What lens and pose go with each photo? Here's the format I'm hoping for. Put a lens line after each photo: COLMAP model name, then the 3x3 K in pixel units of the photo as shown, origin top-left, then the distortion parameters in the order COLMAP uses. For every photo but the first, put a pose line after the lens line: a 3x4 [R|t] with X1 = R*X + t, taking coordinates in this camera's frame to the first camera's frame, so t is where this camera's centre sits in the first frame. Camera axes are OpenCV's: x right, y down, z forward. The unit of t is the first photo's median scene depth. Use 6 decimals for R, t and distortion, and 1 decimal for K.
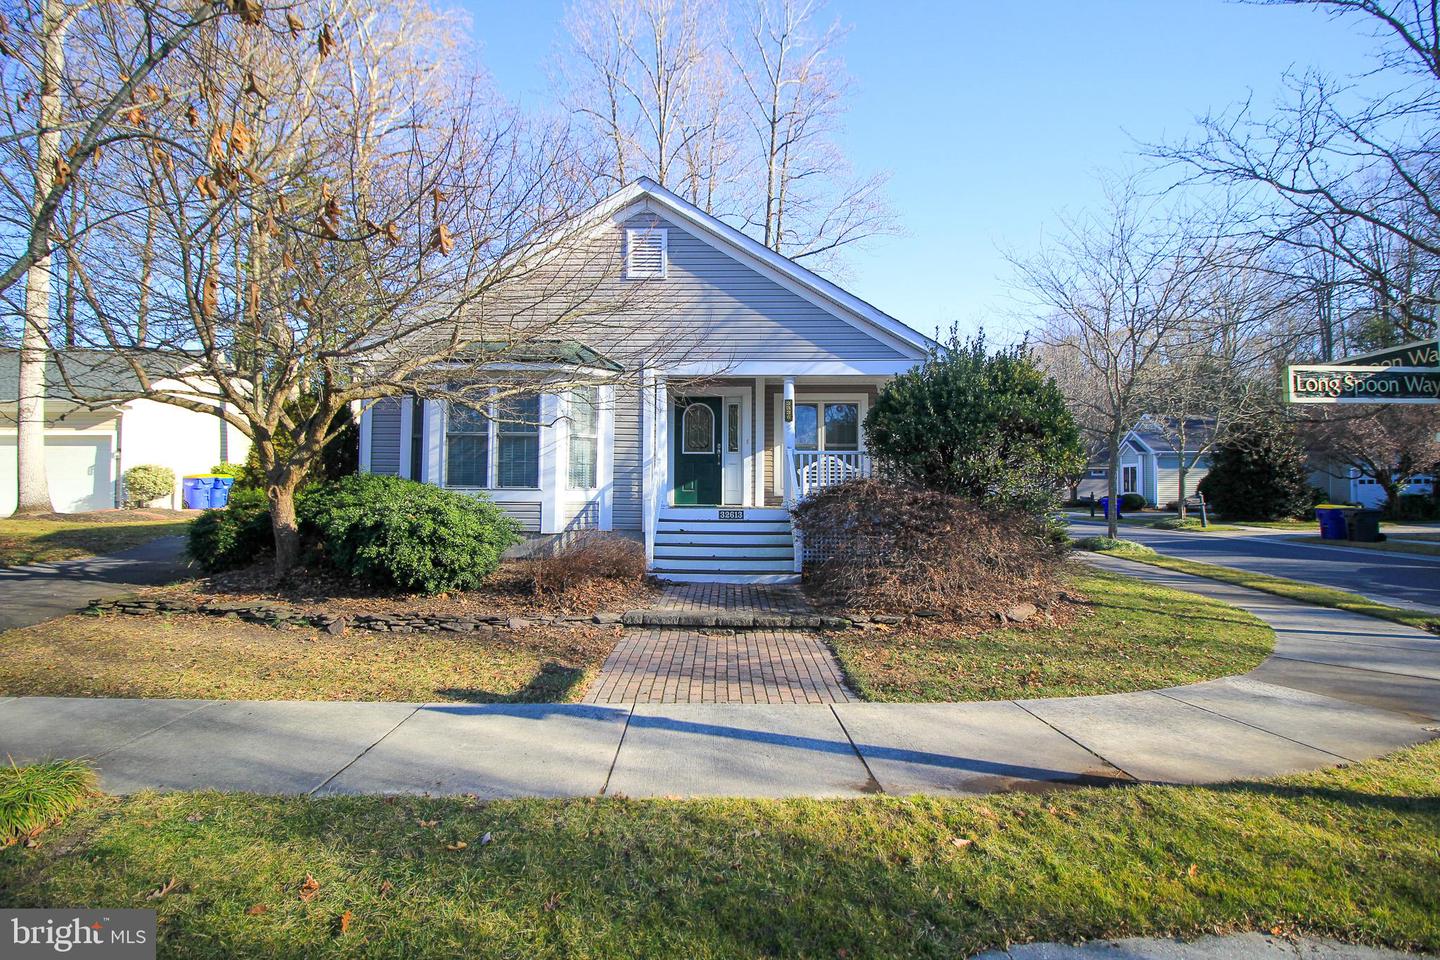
lens RADIAL K [[680.7, 0, 718.8], [0, 680.7, 476.5], [0, 0, 1]] dist [-0.001486, -0.013767]
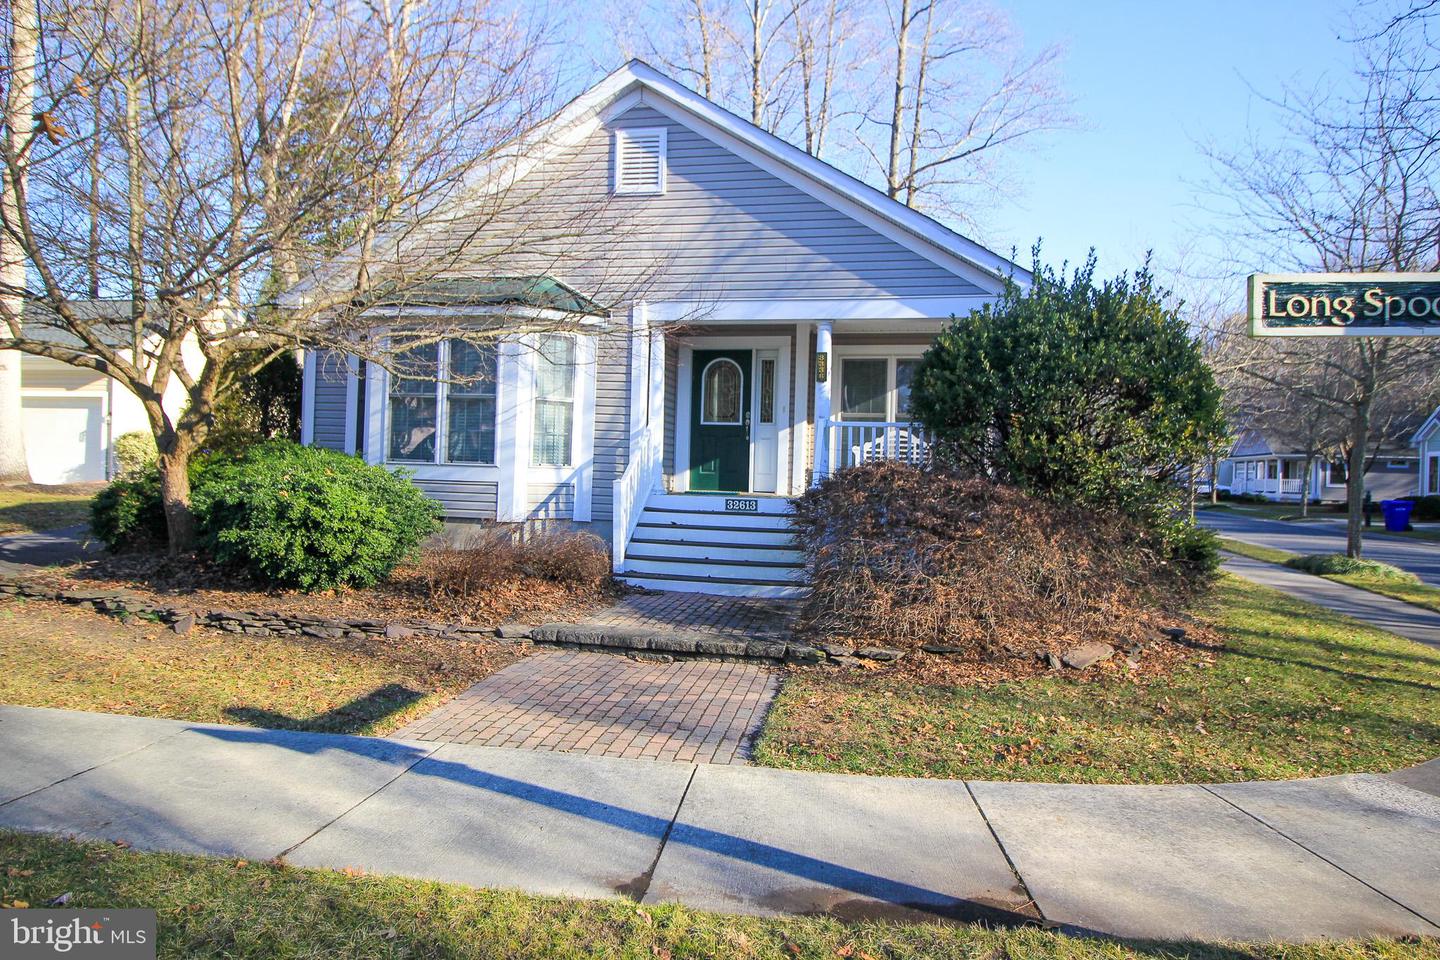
lens RADIAL K [[867.4, 0, 720.0], [0, 867.4, 480.0], [0, 0, 1]] dist [0.001546, -0.004039]
pose [[0.984472, 0.023419, -0.173970, 0.205695], [-0.018948, 0.999447, 0.027318, 0.003054], [0.174513, -0.023598, 0.984372, 0.059197]]
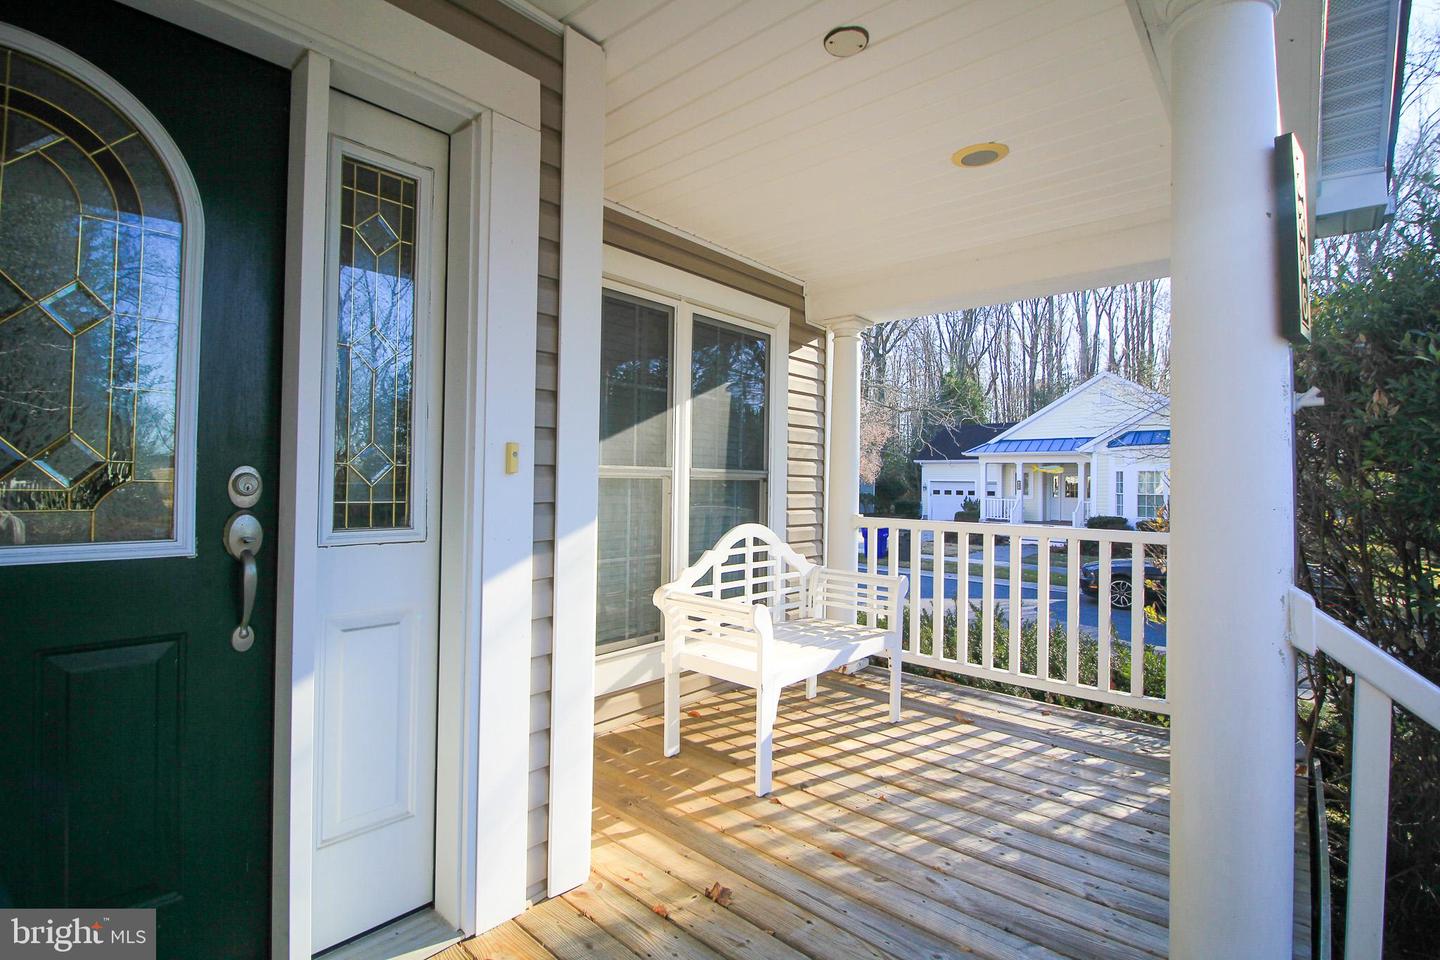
lens RADIAL K [[680.7, 0, 718.8], [0, 680.7, 476.5], [0, 0, 1]] dist [-0.001486, -0.013767]
pose [[0.635717, 0.011779, 0.771832, -0.055772], [-0.025978, 0.999644, 0.006140, -0.072460], [-0.771485, -0.023954, 0.635797, 1.274758]]
